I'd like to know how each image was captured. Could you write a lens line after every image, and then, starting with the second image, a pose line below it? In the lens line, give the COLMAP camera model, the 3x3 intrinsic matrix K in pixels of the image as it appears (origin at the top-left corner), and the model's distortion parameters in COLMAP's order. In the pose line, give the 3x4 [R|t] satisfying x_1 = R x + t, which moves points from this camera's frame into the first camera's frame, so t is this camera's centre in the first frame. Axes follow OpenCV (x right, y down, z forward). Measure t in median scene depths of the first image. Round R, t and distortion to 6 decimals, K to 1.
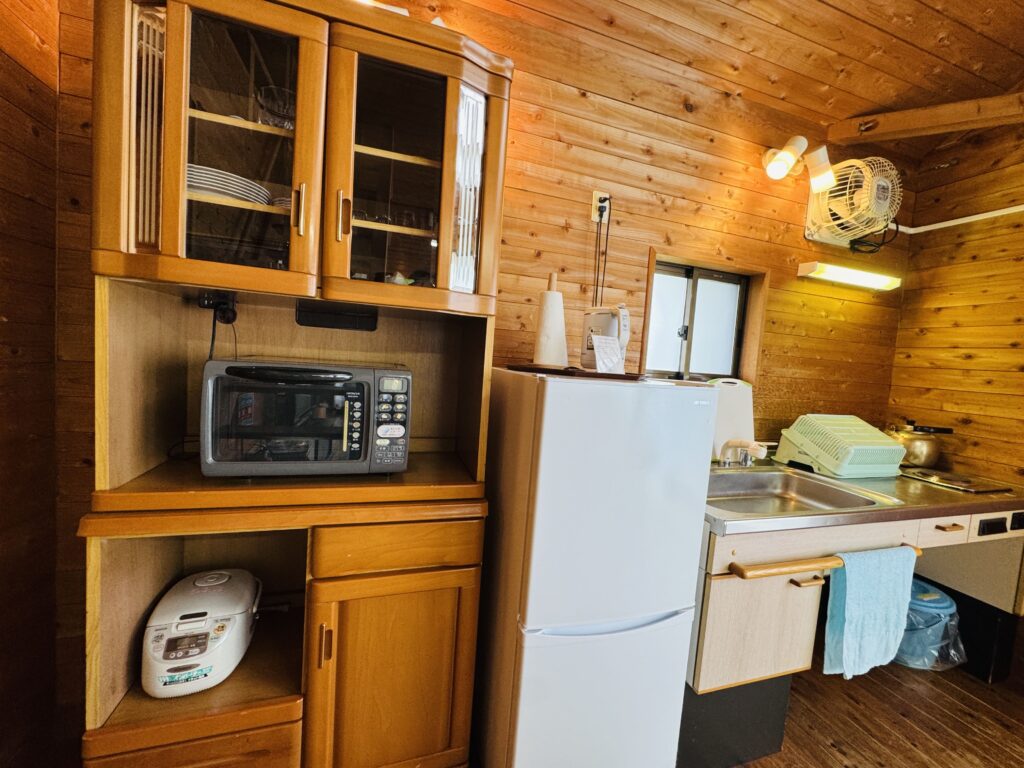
lens RADIAL K [[403.8, 0, 512.3], [0, 403.8, 384.5], [0, 0, 1]] dist [0.000137, 0.000076]
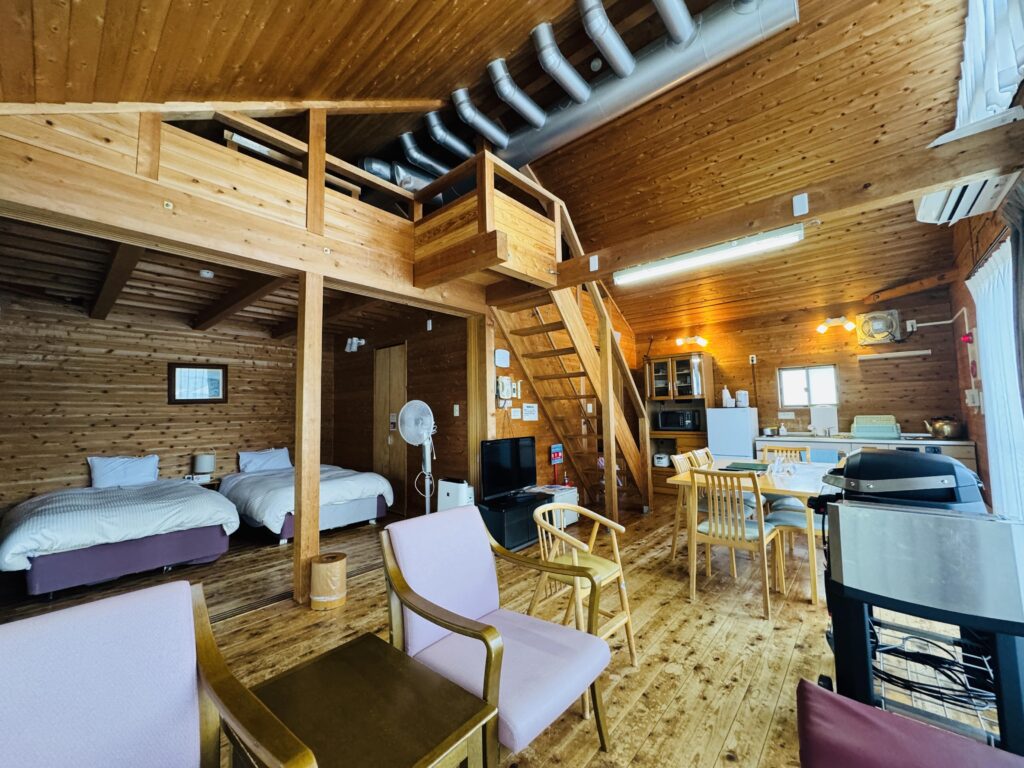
lens RADIAL K [[403.8, 0, 510.5], [0, 403.8, 385.7], [0, 0, 1]] dist [0.000137, 0.000076]
pose [[0.515187, -0.140879, -0.845420, 3.086636], [0.004084, 0.986791, -0.161948, 0.501006], [0.857068, 0.079981, 0.508957, -3.805920]]
